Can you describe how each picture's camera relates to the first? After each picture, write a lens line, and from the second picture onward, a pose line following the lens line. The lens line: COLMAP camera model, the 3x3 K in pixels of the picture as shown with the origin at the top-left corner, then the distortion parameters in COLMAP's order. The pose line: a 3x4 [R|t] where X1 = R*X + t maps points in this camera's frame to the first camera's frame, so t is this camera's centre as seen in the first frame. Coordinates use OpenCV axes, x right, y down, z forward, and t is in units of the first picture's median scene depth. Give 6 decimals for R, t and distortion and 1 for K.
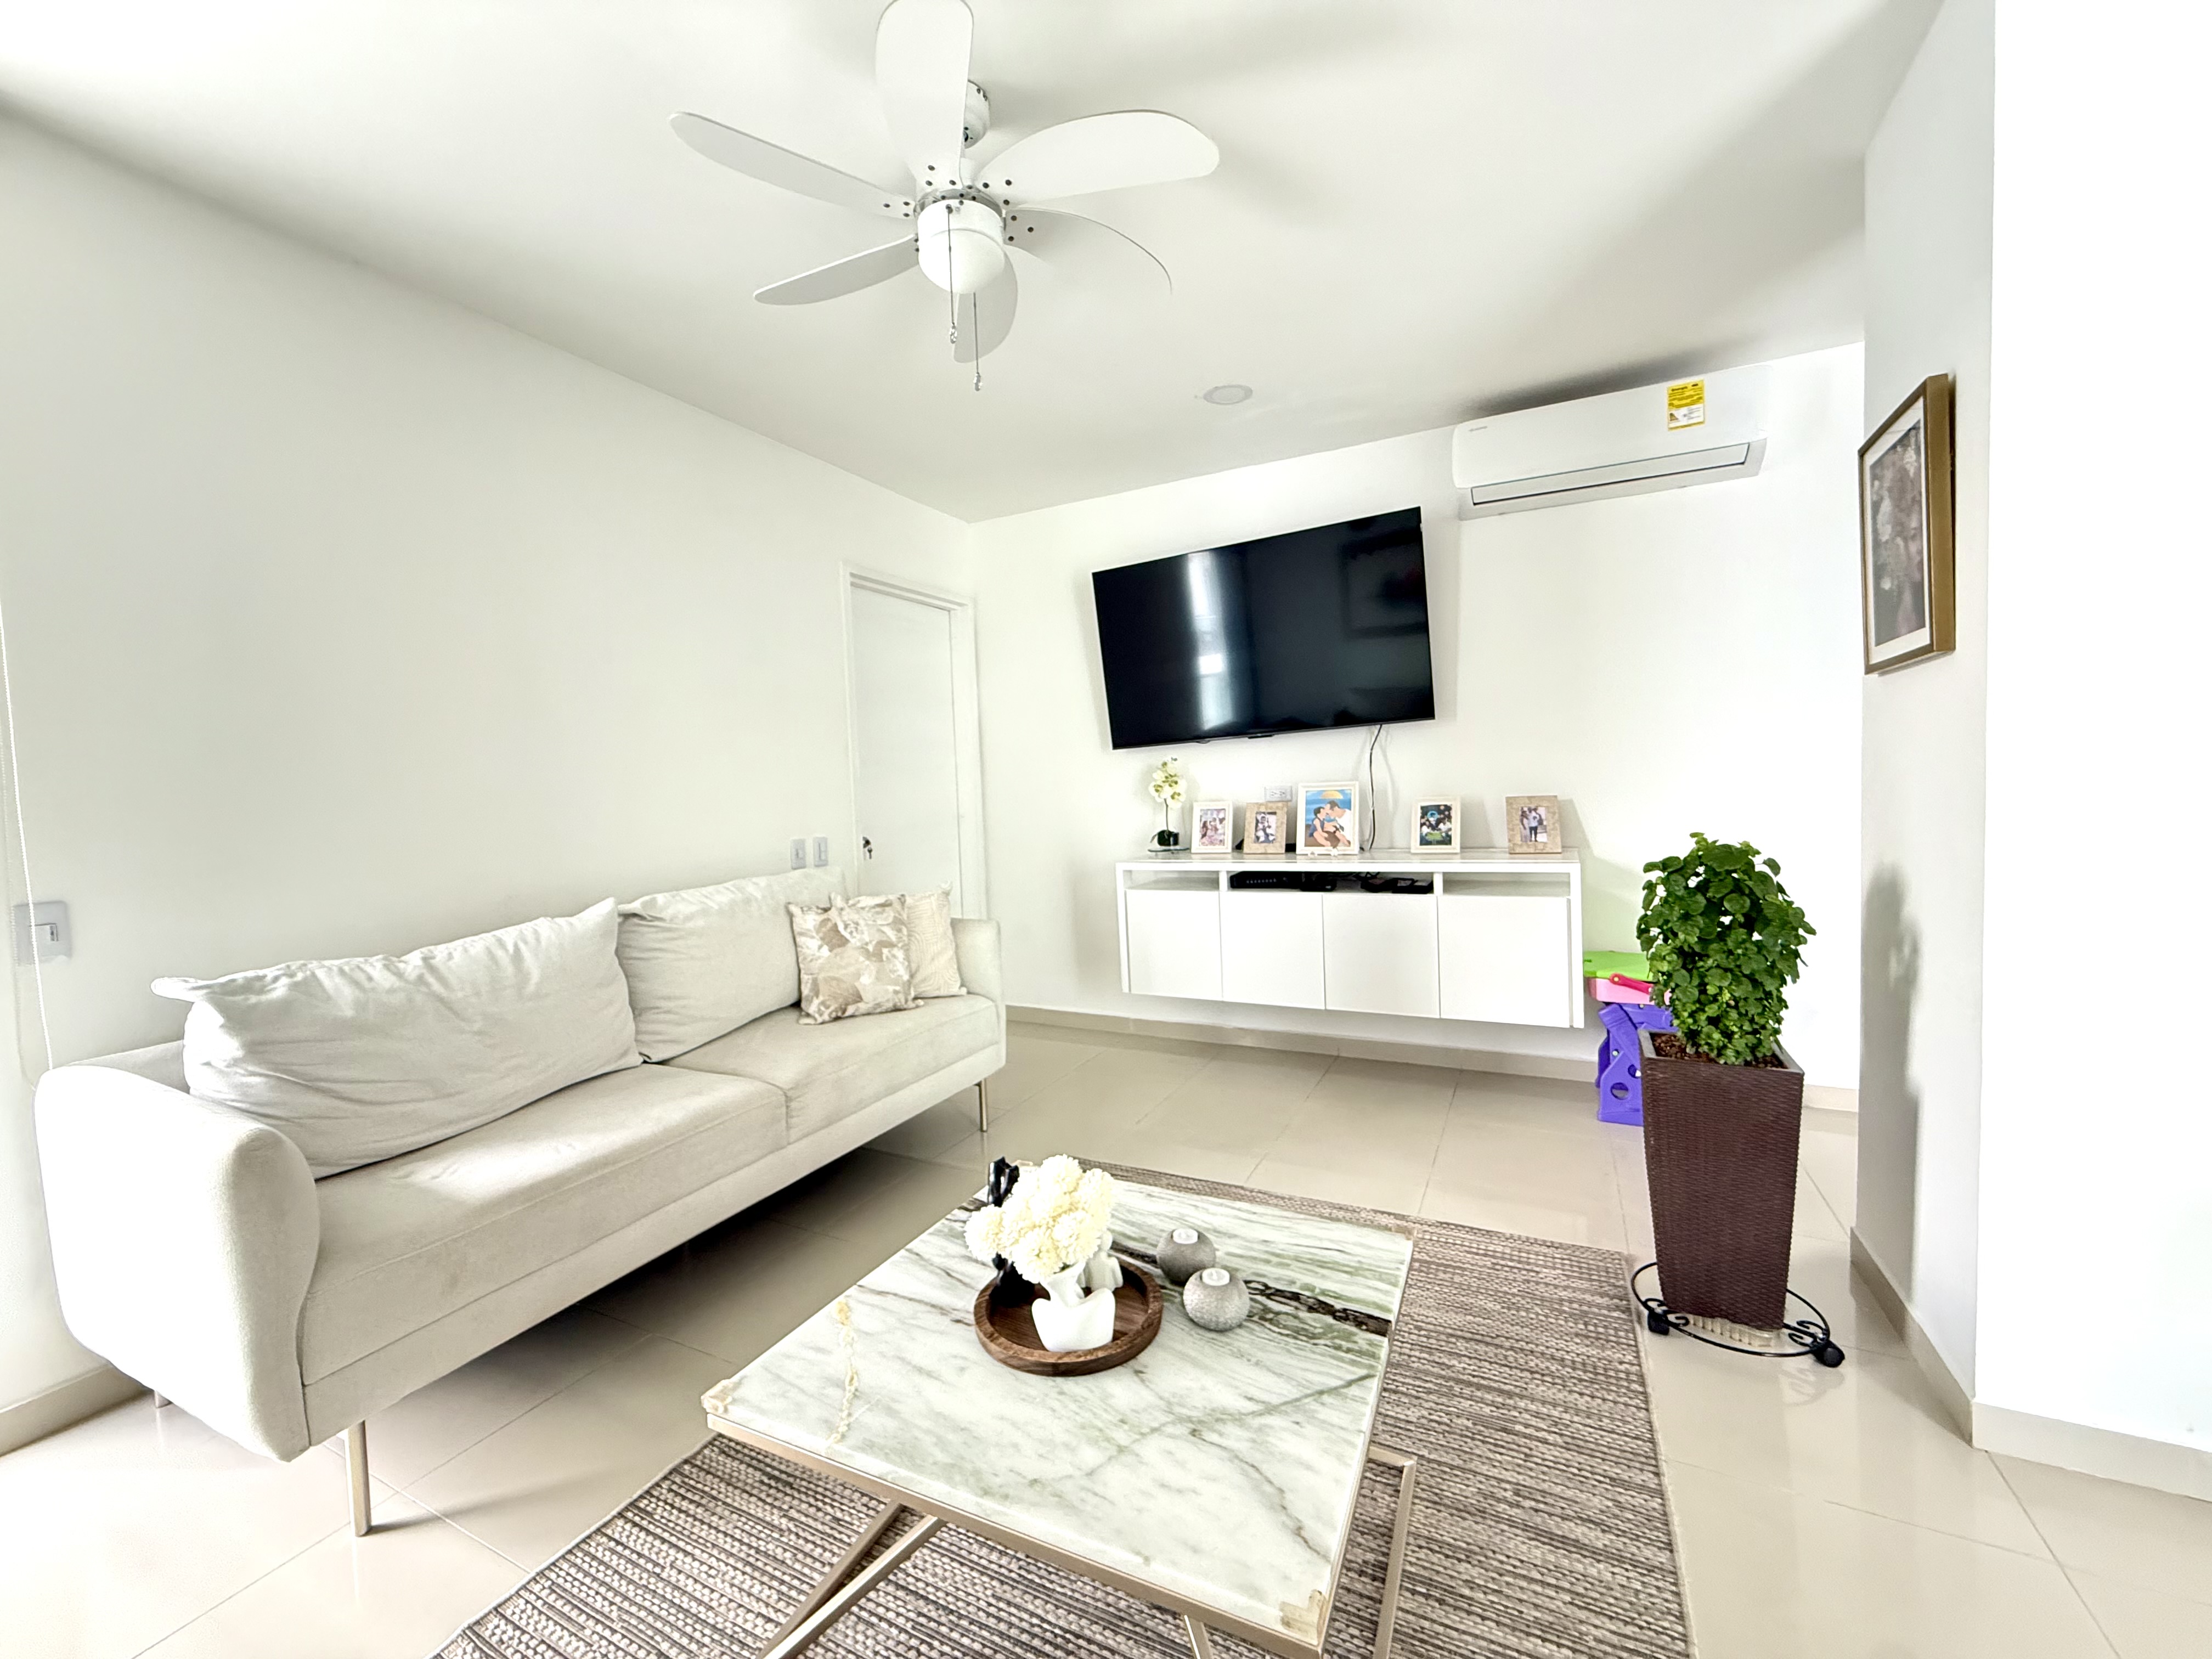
lens RADIAL K [[882.4, 0, 1102.0], [0, 882.4, 830.1], [0, 0, 1]] dist [-0.004450, -0.000159]
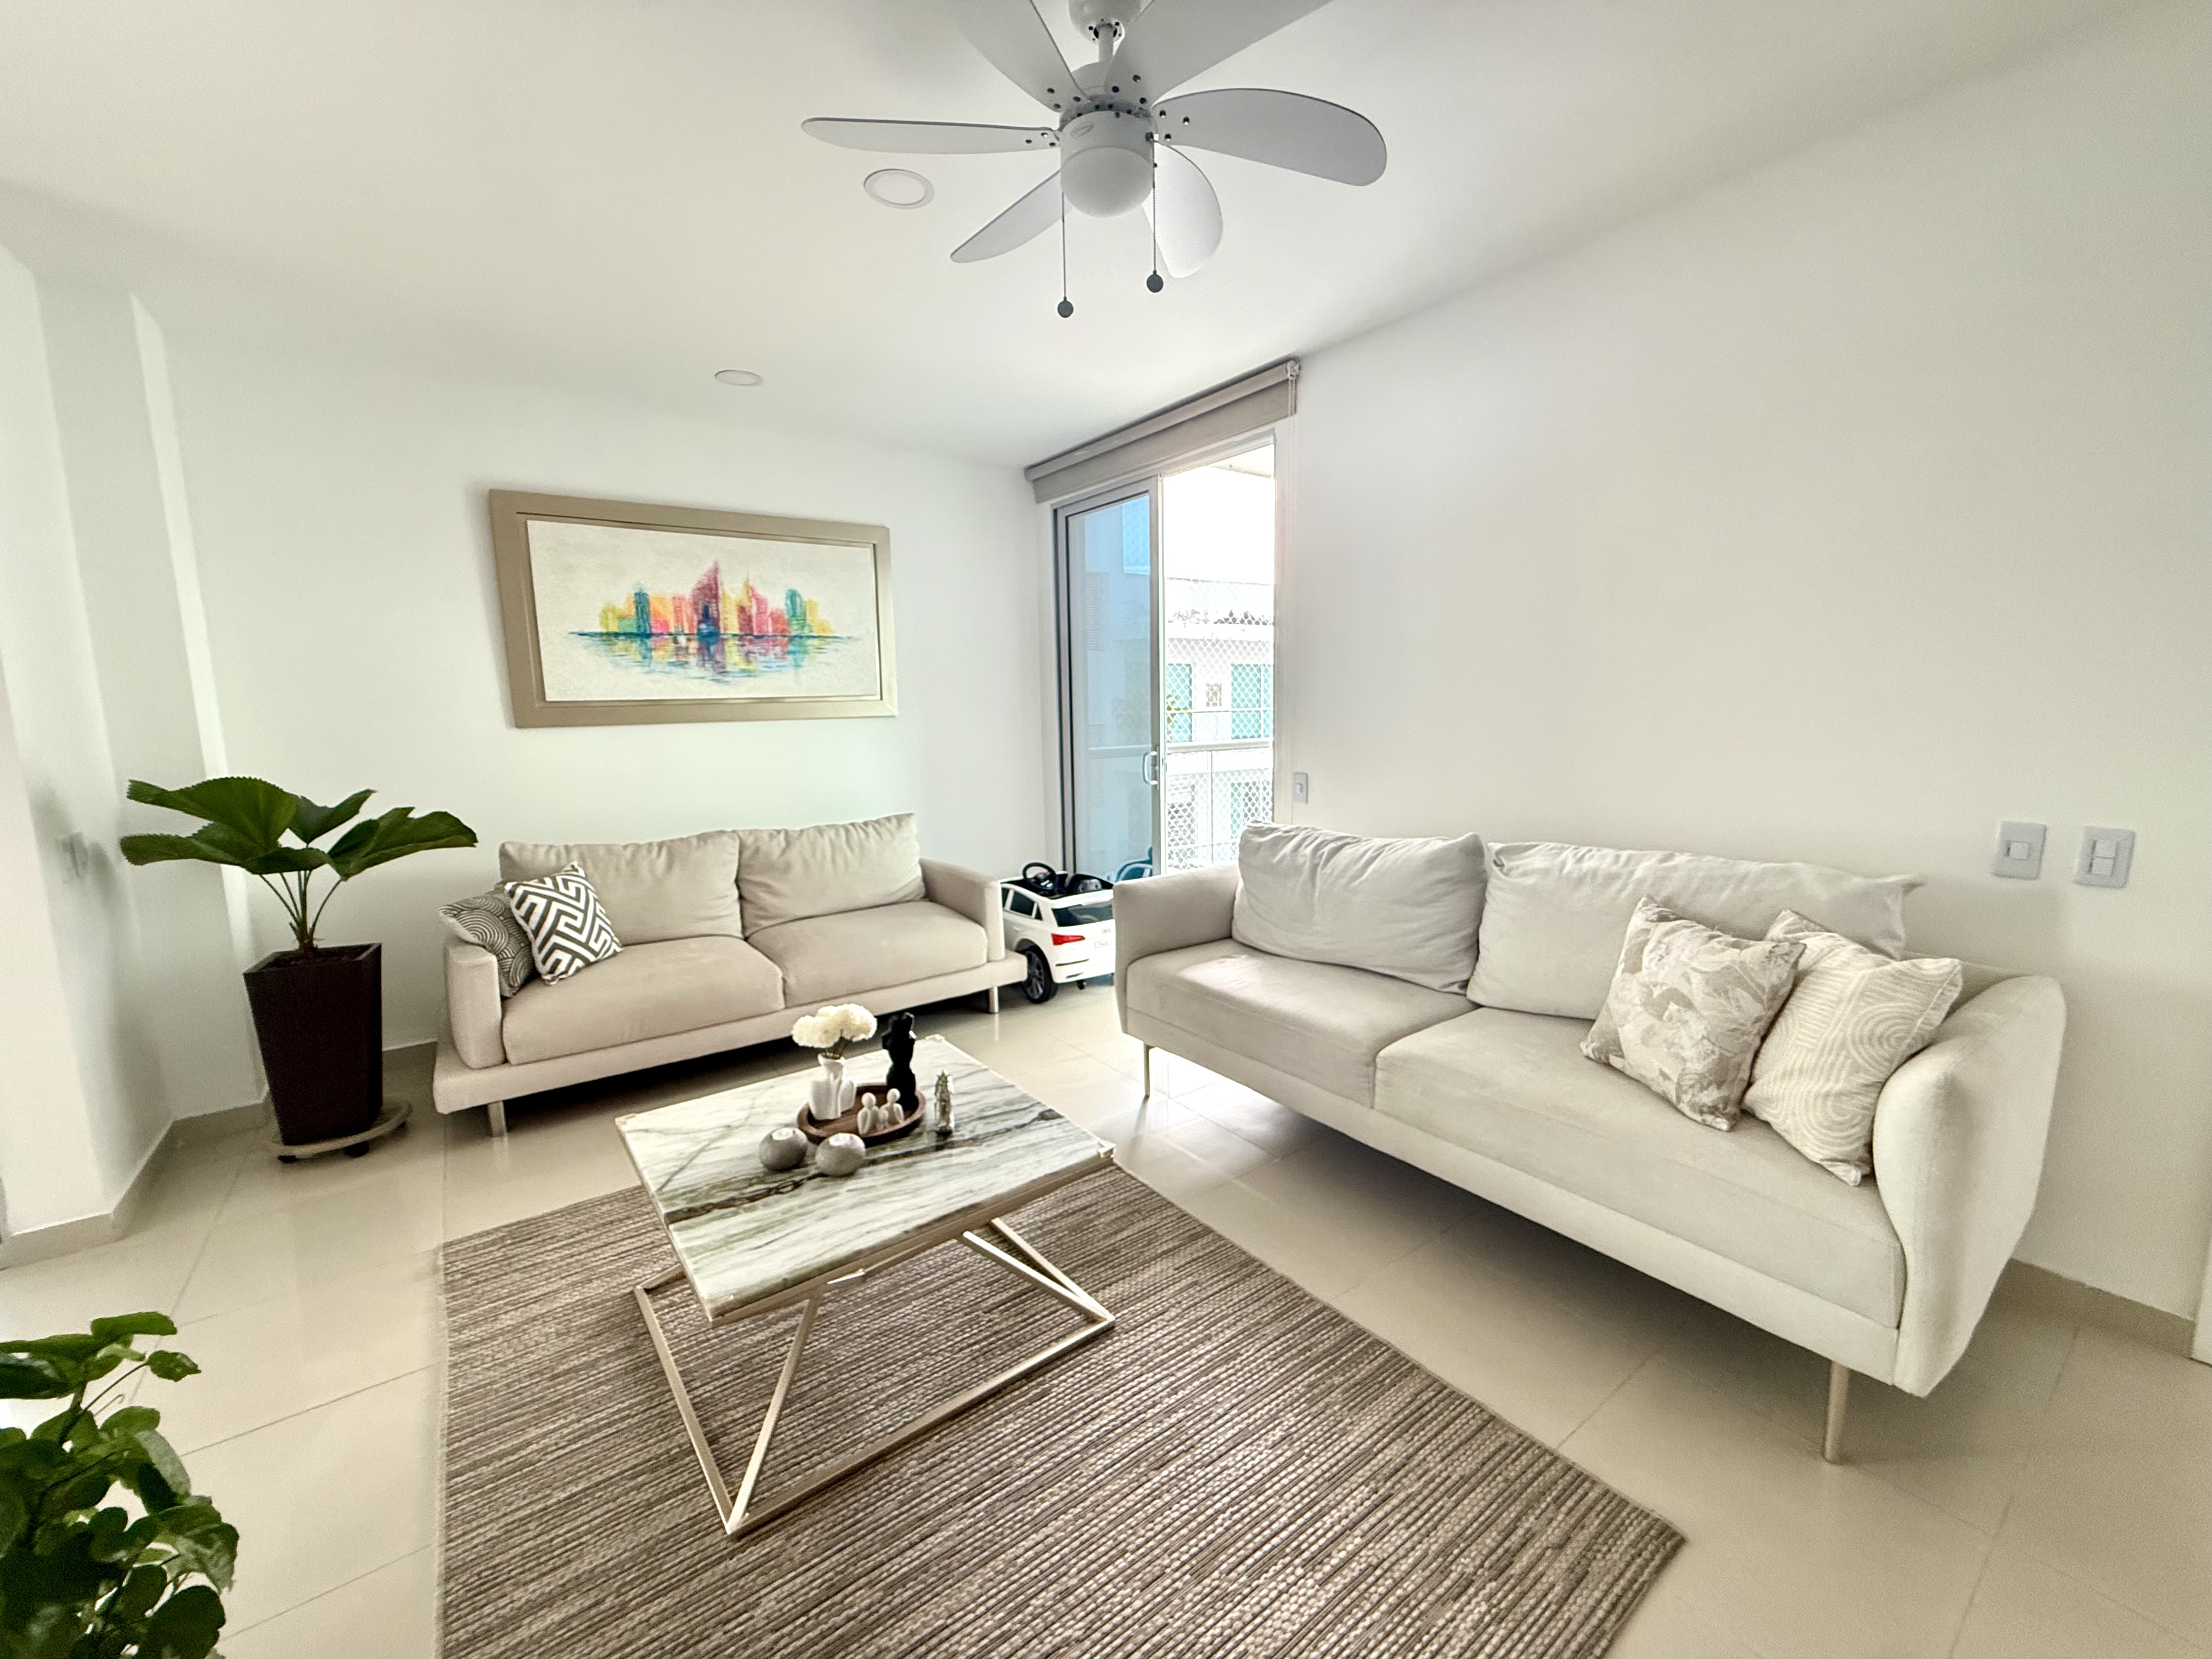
lens RADIAL K [[882.4, 0, 1094.8], [0, 882.4, 837.0], [0, 0, 1]] dist [-0.004450, -0.000159]
pose [[-0.458521, 0.173996, -0.871484, 0.977471], [-0.008798, 0.979709, 0.200233, -0.215703], [0.888640, 0.099478, -0.447686, 1.911836]]
